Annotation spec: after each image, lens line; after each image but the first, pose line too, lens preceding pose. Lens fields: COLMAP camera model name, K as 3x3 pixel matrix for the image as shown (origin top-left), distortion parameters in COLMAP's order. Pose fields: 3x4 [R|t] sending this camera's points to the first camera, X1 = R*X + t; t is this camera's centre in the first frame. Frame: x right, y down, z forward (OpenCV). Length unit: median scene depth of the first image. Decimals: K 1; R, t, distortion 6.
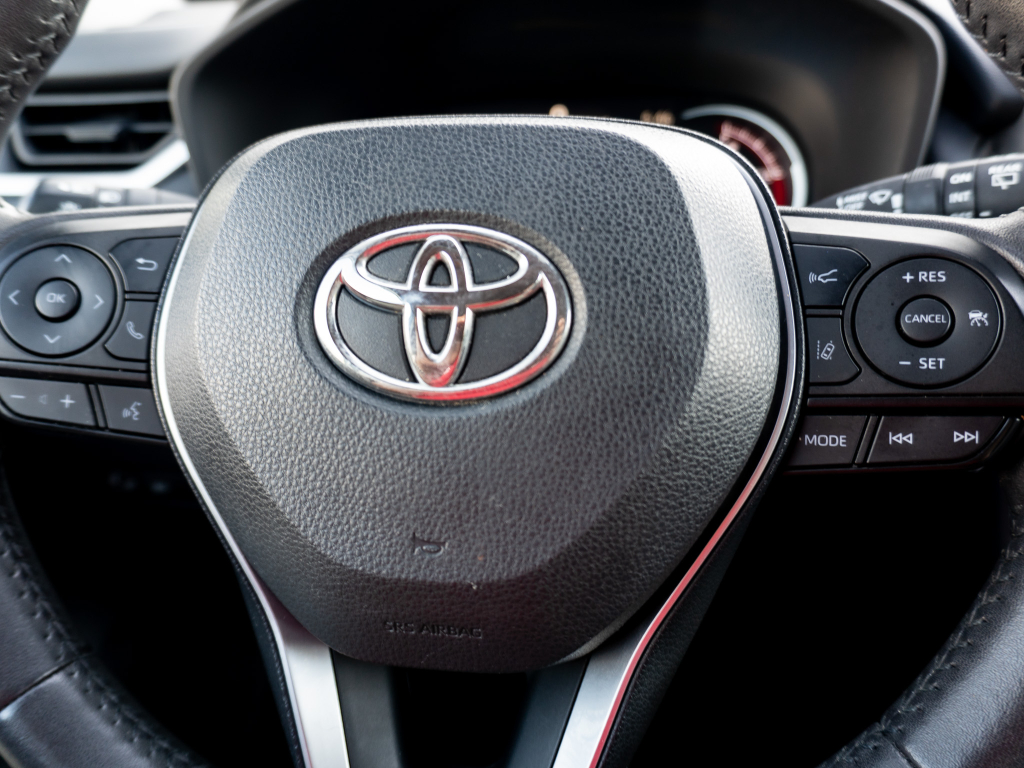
lens RADIAL K [[799.3, 0, 512.0], [0, 799.3, 384.0], [0, 0, 1]] dist [-0.011004, -0.009438]
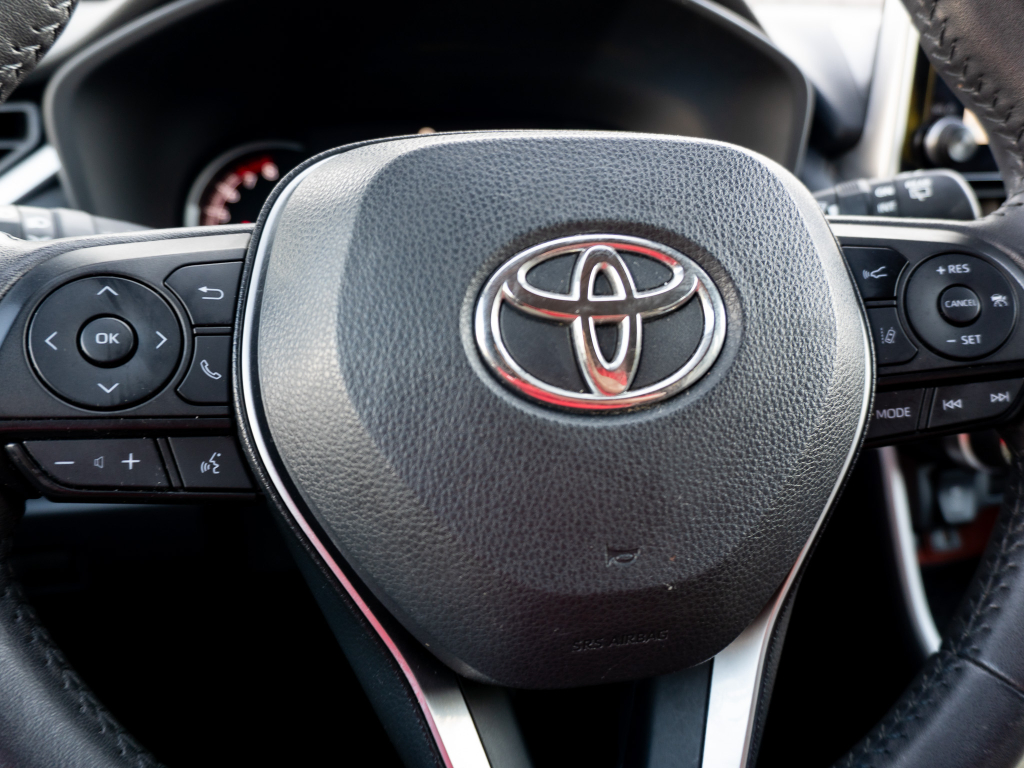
lens RADIAL K [[799.3, 0, 512.0], [0, 799.3, 384.0], [0, 0, 1]] dist [-0.011004, -0.009438]
pose [[0.939380, -0.086322, 0.331833, -0.538787], [0.098447, 0.994944, -0.019870, -0.003091], [-0.328440, 0.051333, 0.943129, 0.094989]]
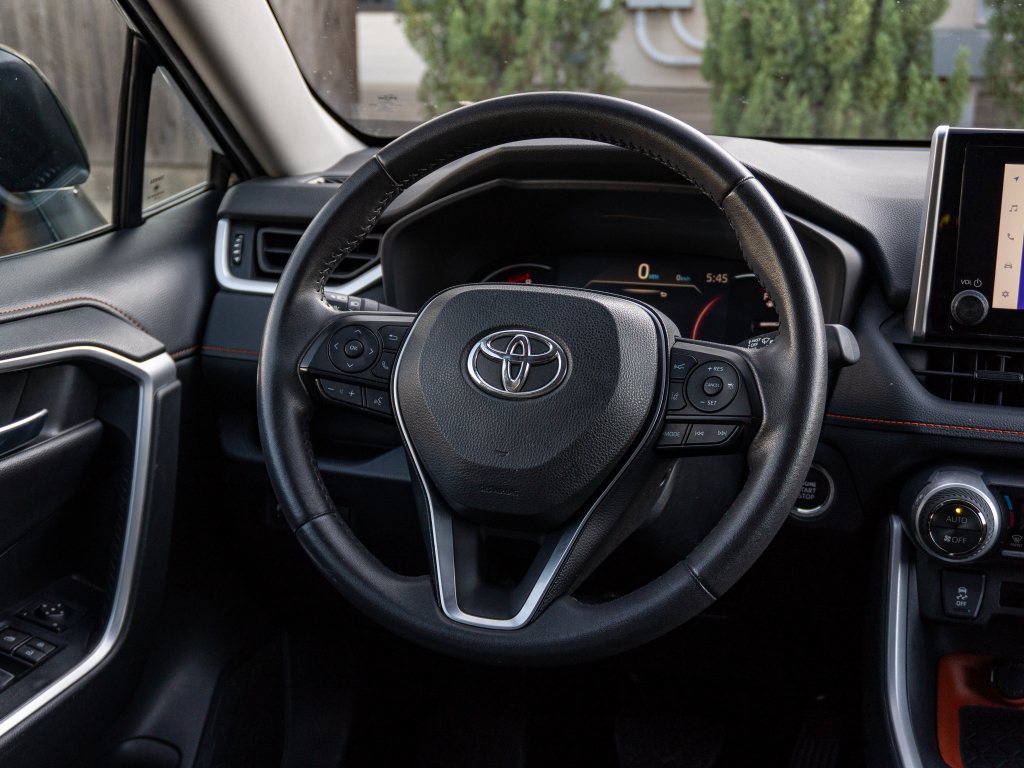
lens RADIAL K [[1442.2, 0, 512.0], [0, 1442.2, 384.0], [0, 0, 1]] dist [0.019386, 0.043716]
pose [[0.981888, 0.093763, -0.164634, 0.650207], [-0.122956, 0.976464, -0.177199, 0.781341], [0.144144, 0.194233, 0.970307, -3.408726]]
